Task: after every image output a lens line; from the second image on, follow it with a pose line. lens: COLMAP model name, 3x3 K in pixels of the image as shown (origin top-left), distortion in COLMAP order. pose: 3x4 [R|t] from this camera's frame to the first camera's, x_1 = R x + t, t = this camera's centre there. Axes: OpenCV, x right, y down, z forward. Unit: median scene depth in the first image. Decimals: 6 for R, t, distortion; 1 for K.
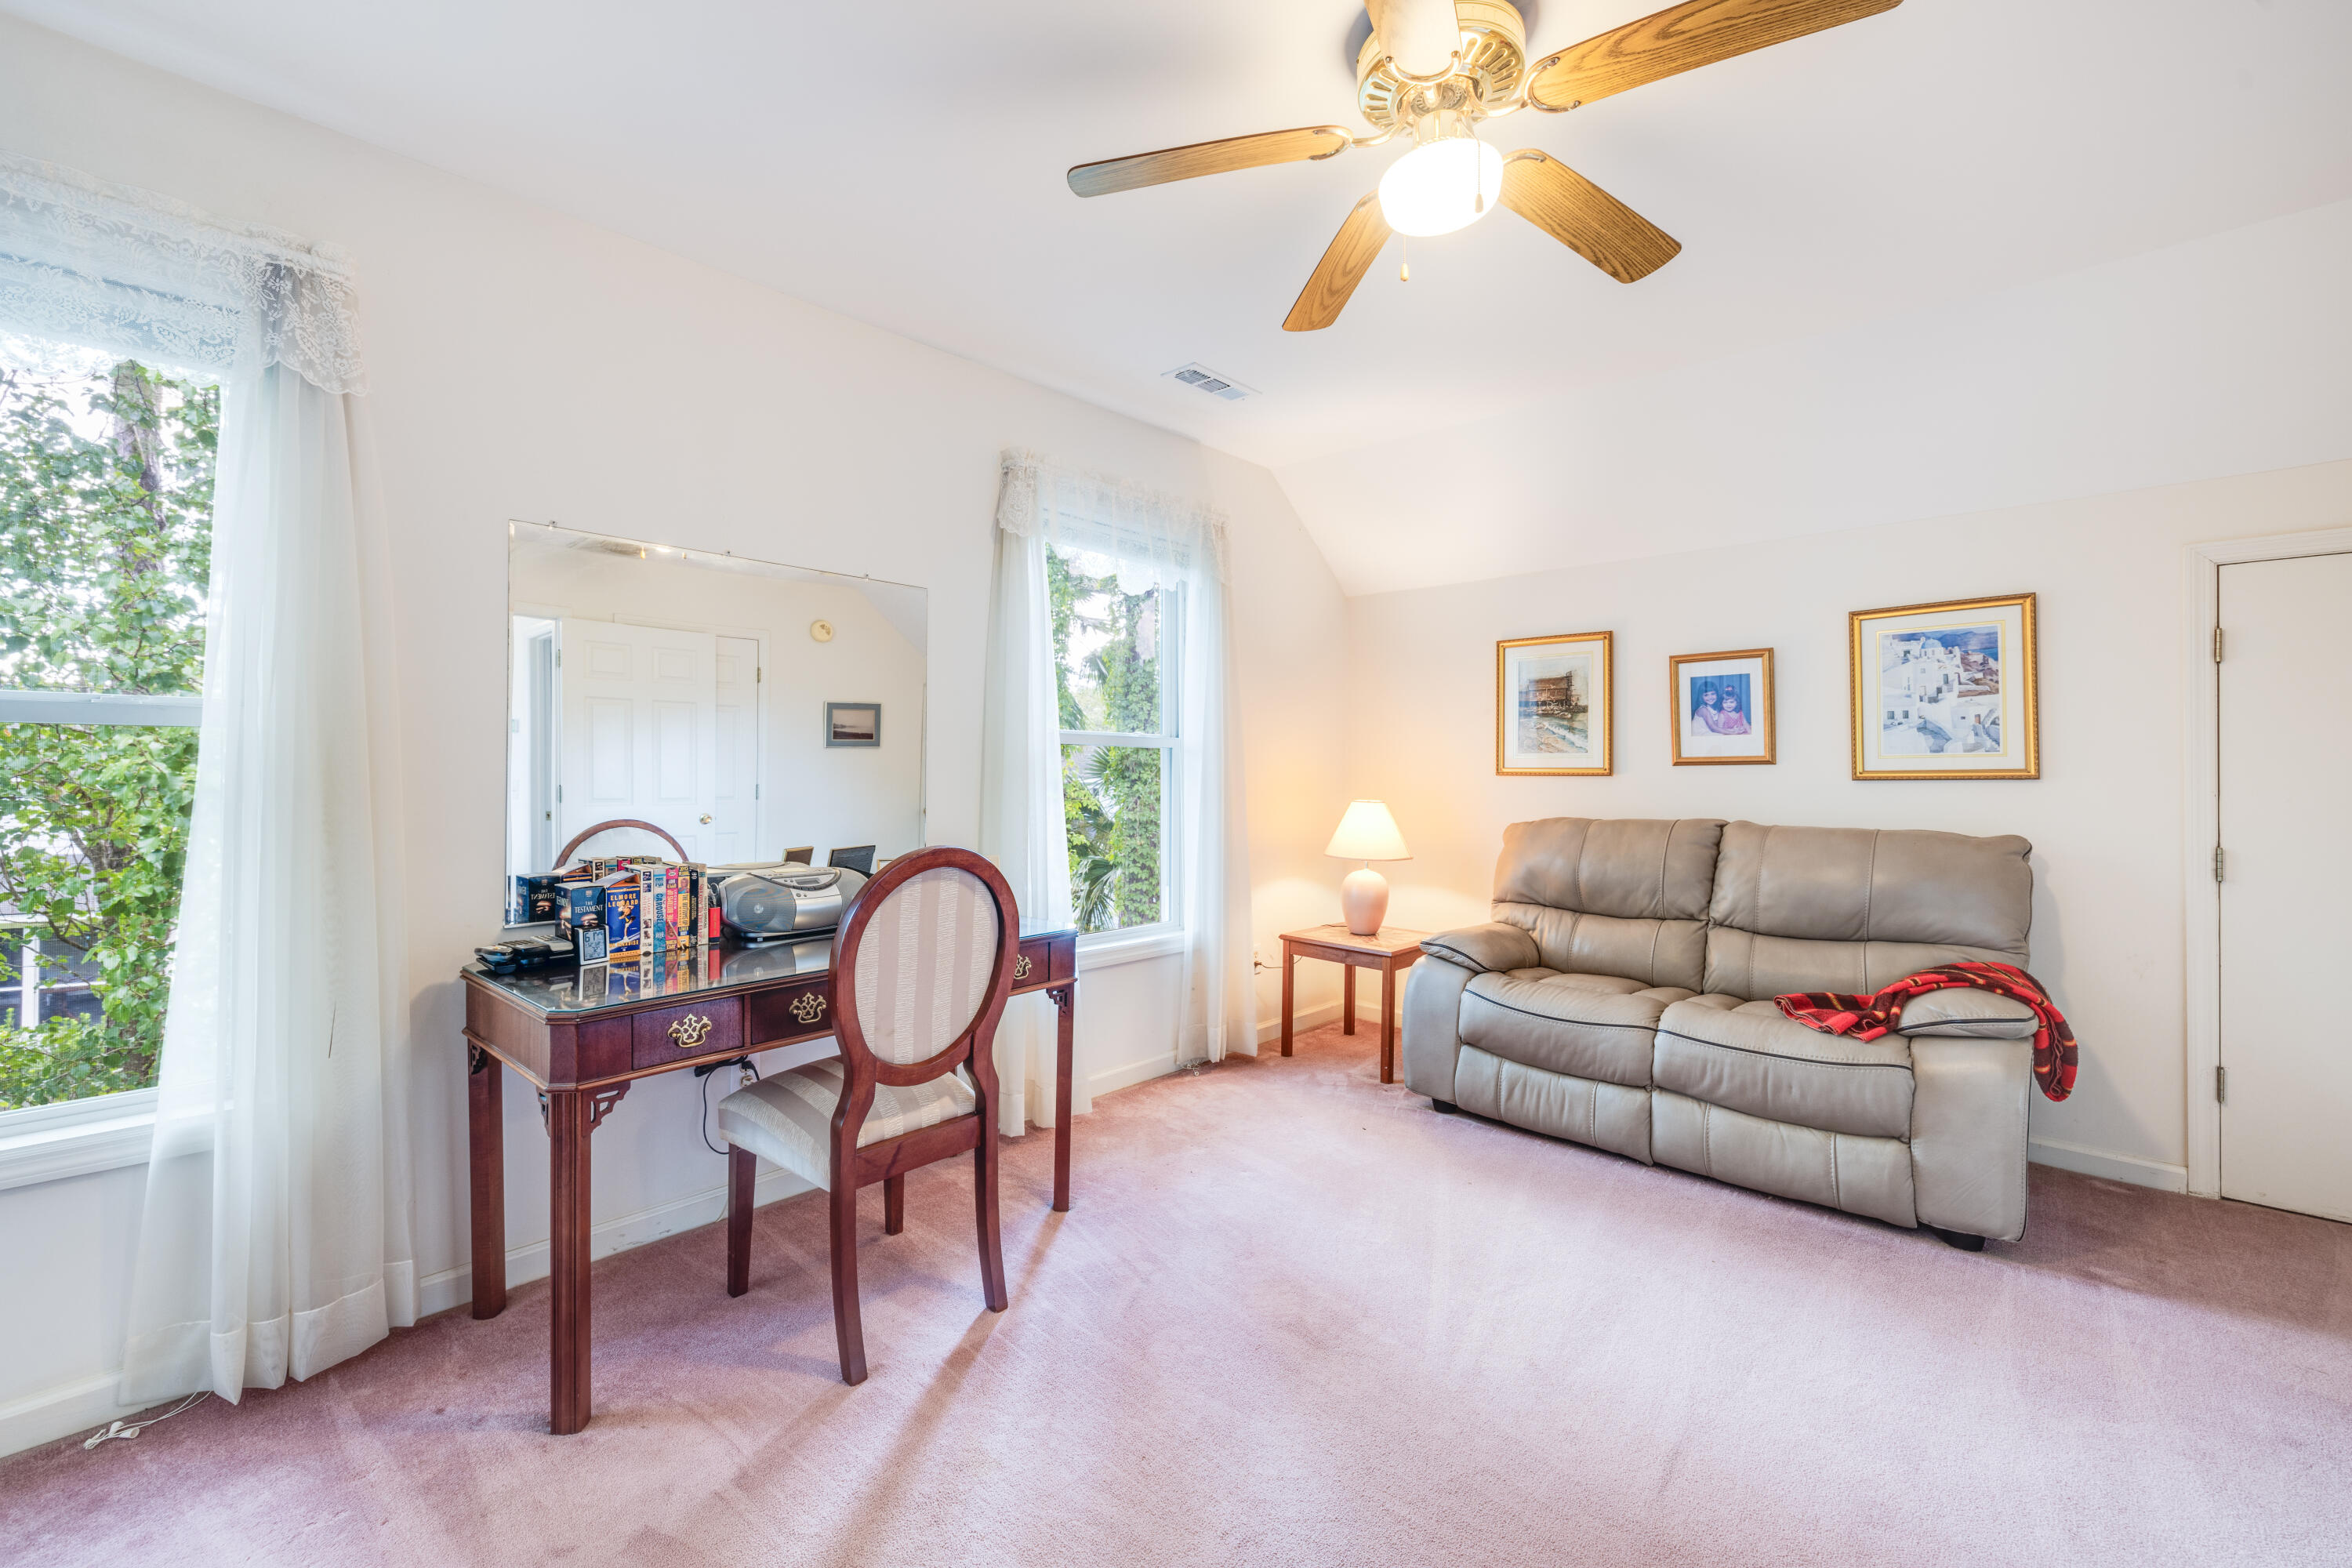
lens RADIAL K [[1016.7, 0, 1153.8], [0, 1016.7, 763.6], [0, 0, 1]] dist [0.003455, 0.000612]
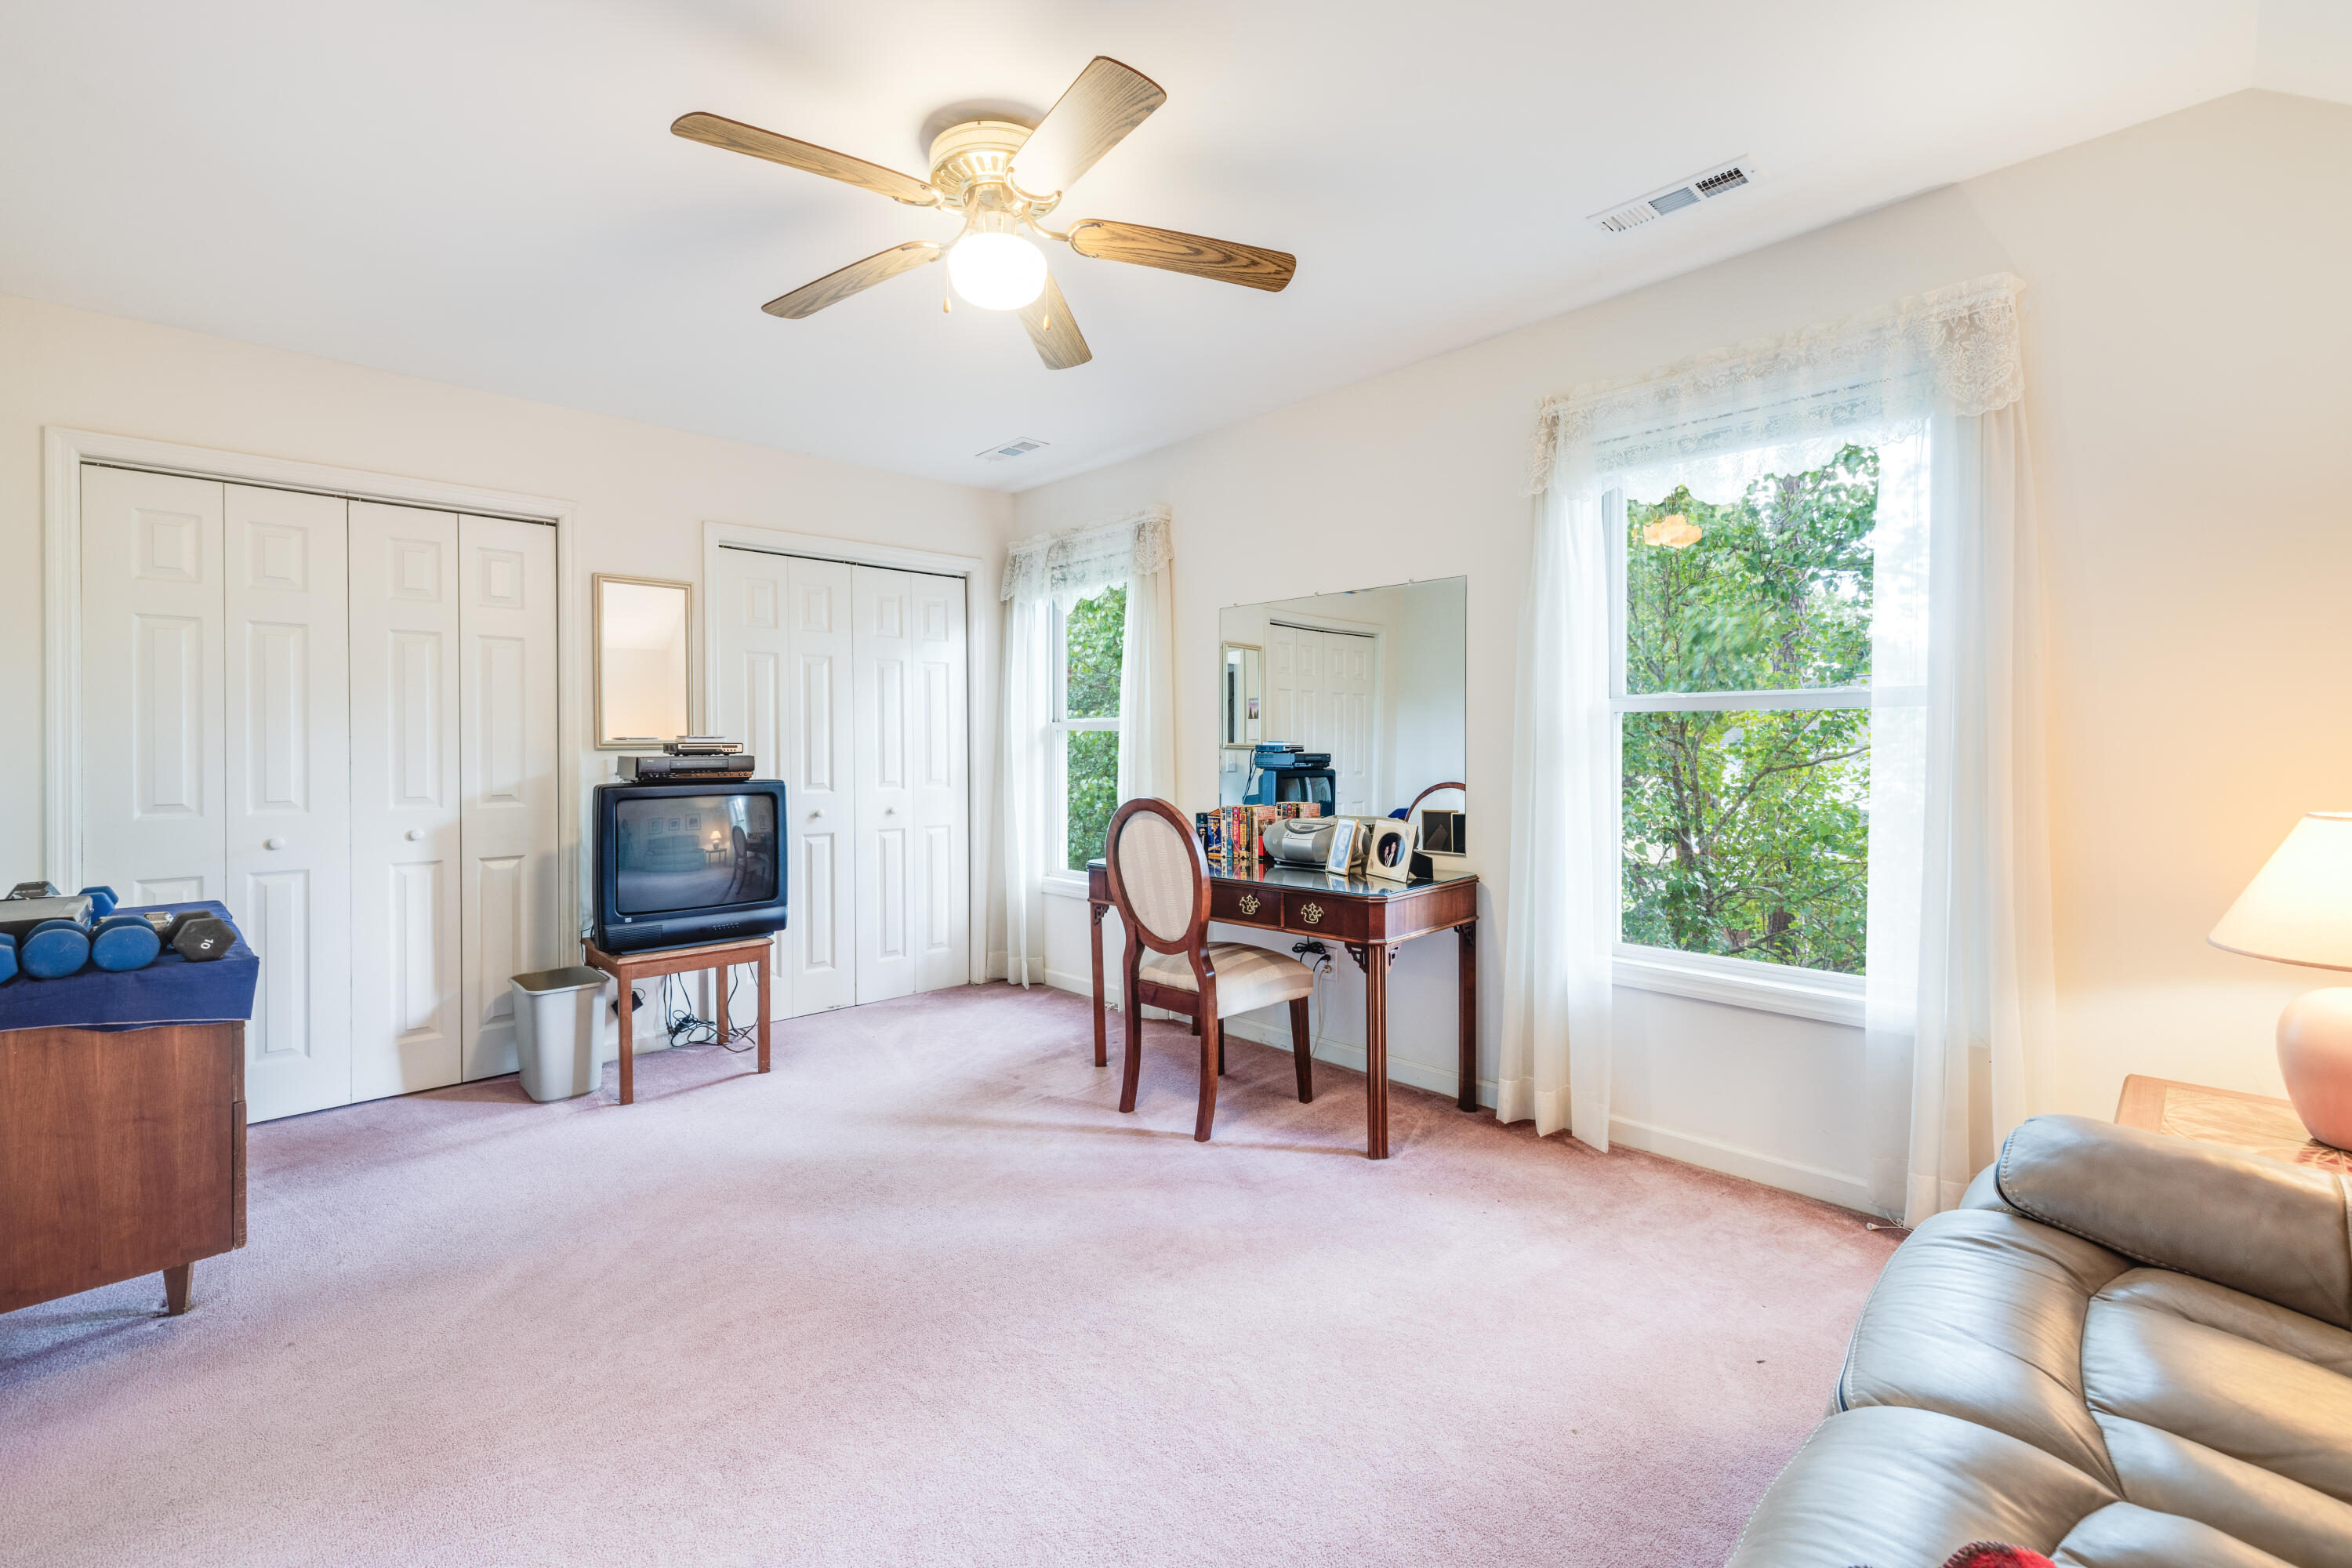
lens RADIAL K [[1016.7, 0, 1161.9], [0, 1016.7, 769.6], [0, 0, 1]] dist [0.003455, 0.000612]
pose [[-0.082132, 0.019828, -0.996424, 1.173035], [0.008360, 0.999781, 0.019205, 0.010764], [0.996586, -0.006753, -0.082280, 1.036587]]
